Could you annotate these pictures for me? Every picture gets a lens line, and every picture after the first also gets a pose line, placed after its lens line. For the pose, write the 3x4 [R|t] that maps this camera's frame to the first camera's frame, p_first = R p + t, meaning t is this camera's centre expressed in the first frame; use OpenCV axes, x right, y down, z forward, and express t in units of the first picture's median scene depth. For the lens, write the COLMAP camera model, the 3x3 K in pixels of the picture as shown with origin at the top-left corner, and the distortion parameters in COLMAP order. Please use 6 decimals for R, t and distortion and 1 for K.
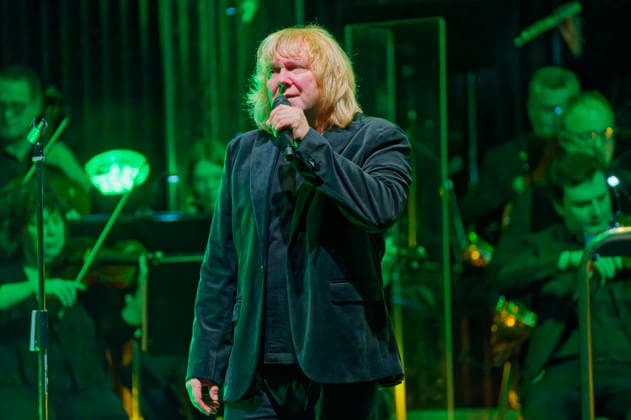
lens RADIAL K [[2535.0, 0, 315.5], [0, 2535.0, 210.0], [0, 0, 1]] dist [-0.205251, 7.390217]
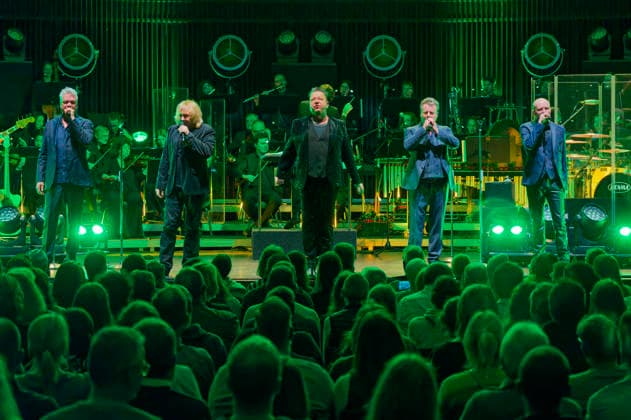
lens RADIAL K [[2535.0, 0, 315.5], [0, 2535.0, 210.0], [0, 0, 1]] dist [-0.205251, 7.390217]
pose [[0.996142, 0.019043, 0.085661, -0.141610], [-0.017200, 0.999606, -0.022196, 0.180702], [-0.086050, 0.020637, 0.996077, -2.922283]]
